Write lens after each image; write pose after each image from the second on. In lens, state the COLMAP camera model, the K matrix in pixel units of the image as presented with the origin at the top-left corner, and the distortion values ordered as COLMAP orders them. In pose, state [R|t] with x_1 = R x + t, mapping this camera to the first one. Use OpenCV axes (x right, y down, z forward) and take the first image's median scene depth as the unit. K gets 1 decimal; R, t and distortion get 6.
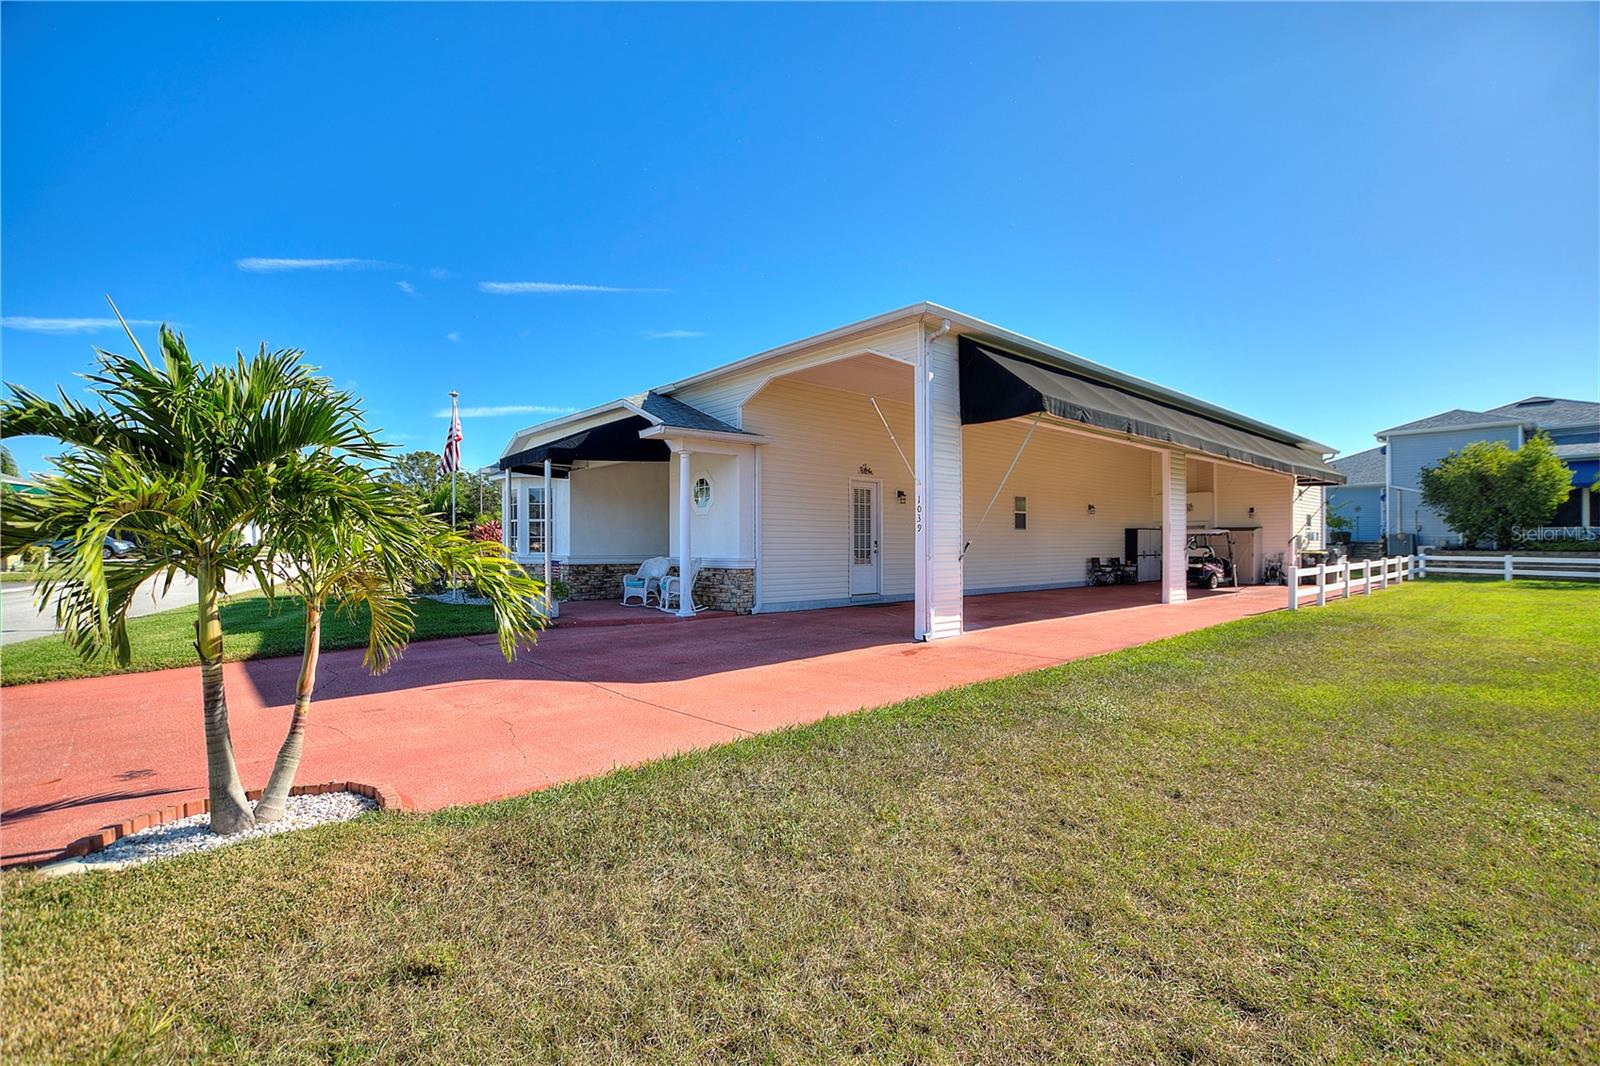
lens RADIAL K [[710.4, 0, 799.7], [0, 710.4, 545.2], [0, 0, 1]] dist [-0.026907, 0.000390]
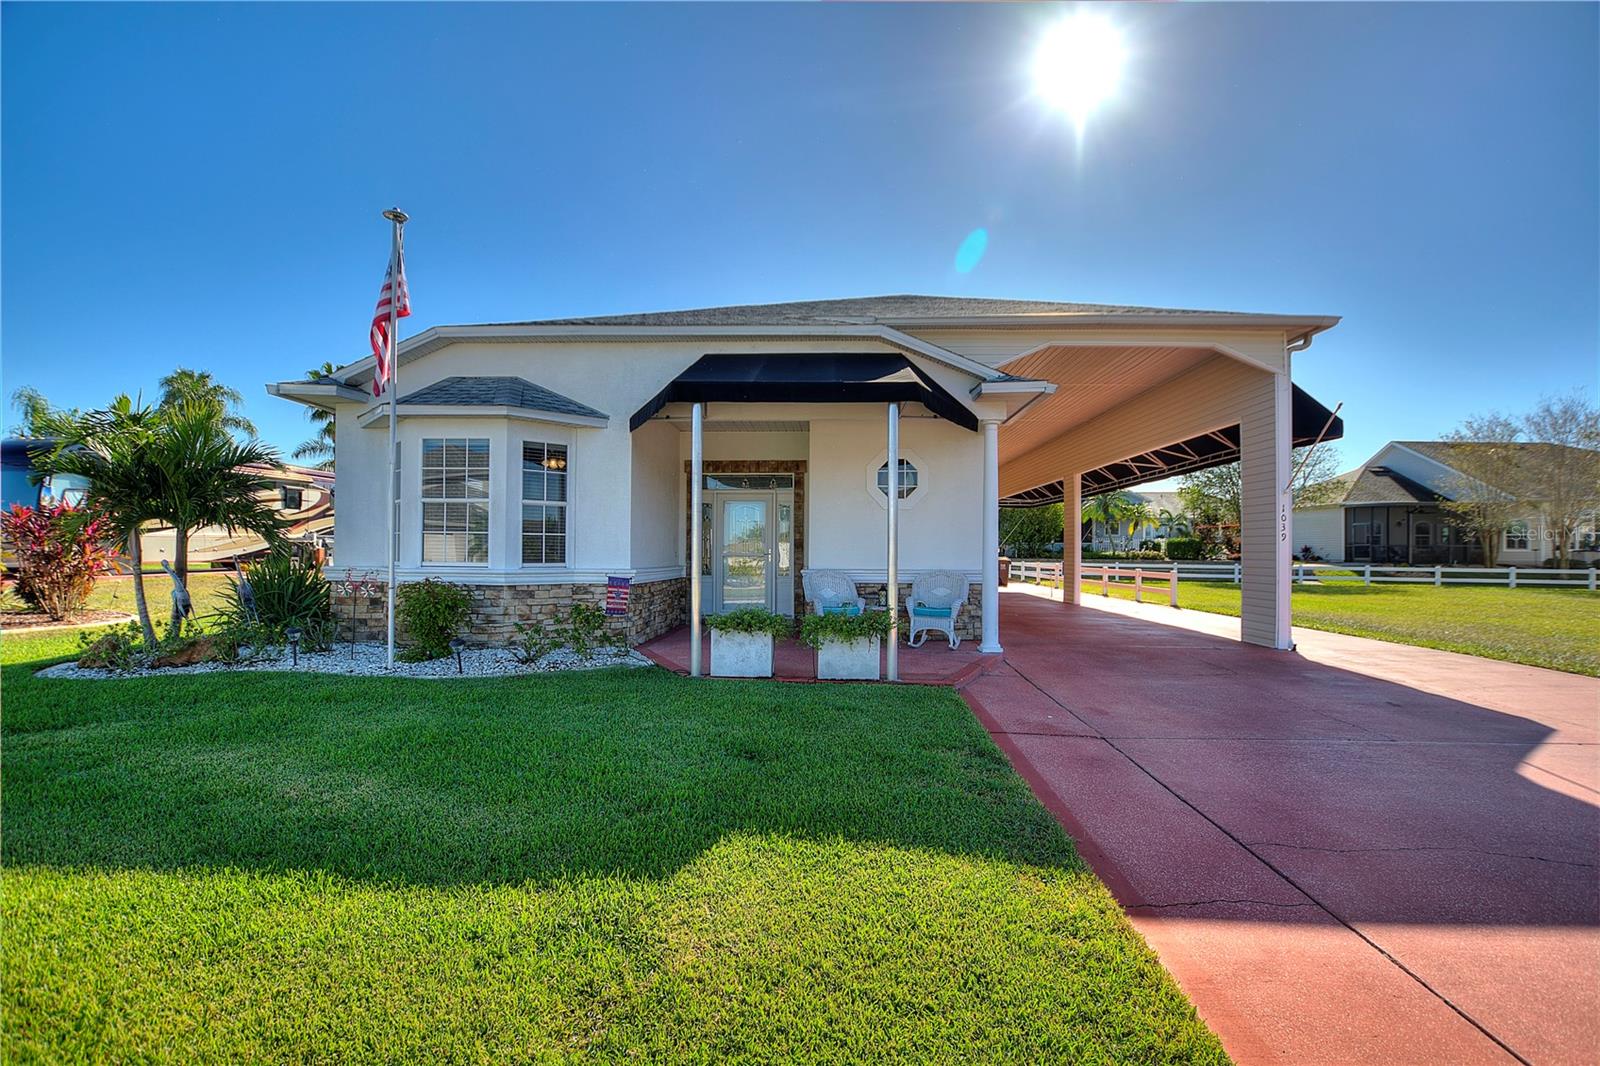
lens RADIAL K [[710.4, 0, 803.6], [0, 710.4, 536.7], [0, 0, 1]] dist [-0.026907, 0.000390]
pose [[0.703371, 0.022398, 0.710470, -0.722266], [-0.005028, 0.999635, -0.026536, 0.003905], [-0.710805, 0.015093, 0.703227, 0.572015]]
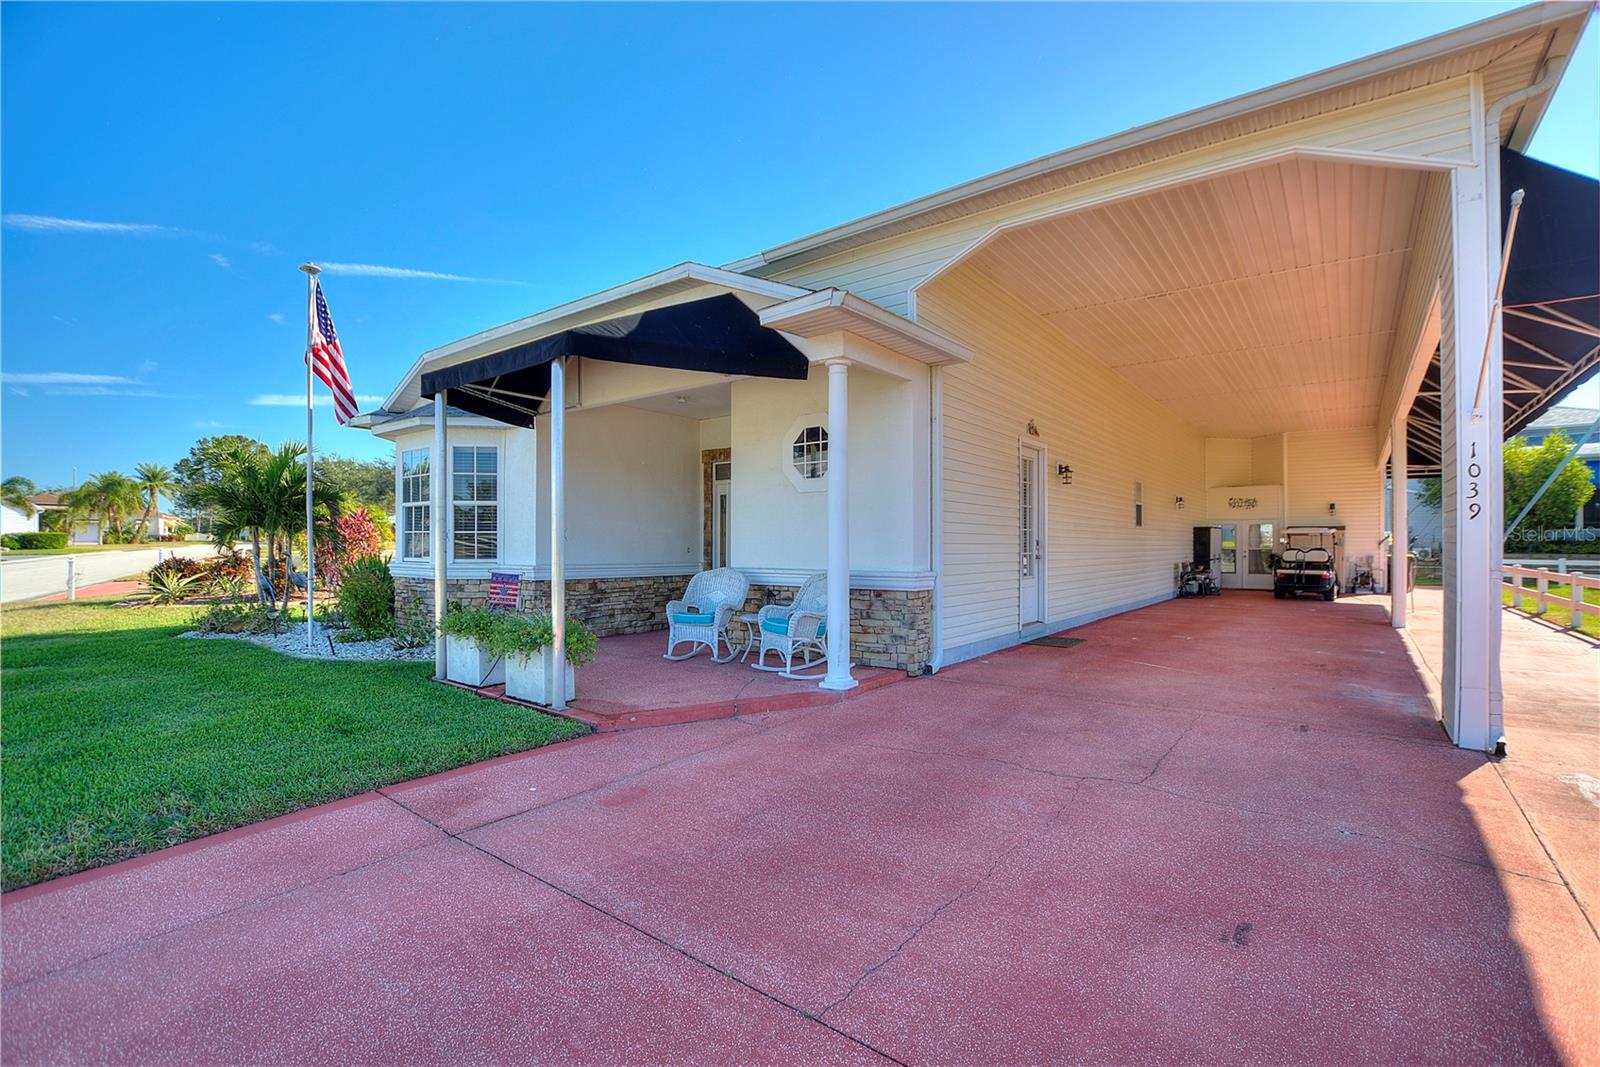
lens RADIAL K [[710.4, 0, 801.8], [0, 710.4, 534.2], [0, 0, 1]] dist [-0.026907, 0.000390]
pose [[0.982138, 0.003928, 0.188123, -0.253964], [-0.000422, 0.999826, -0.018673, 0.000507], [-0.188164, 0.018260, 0.981968, 0.460887]]
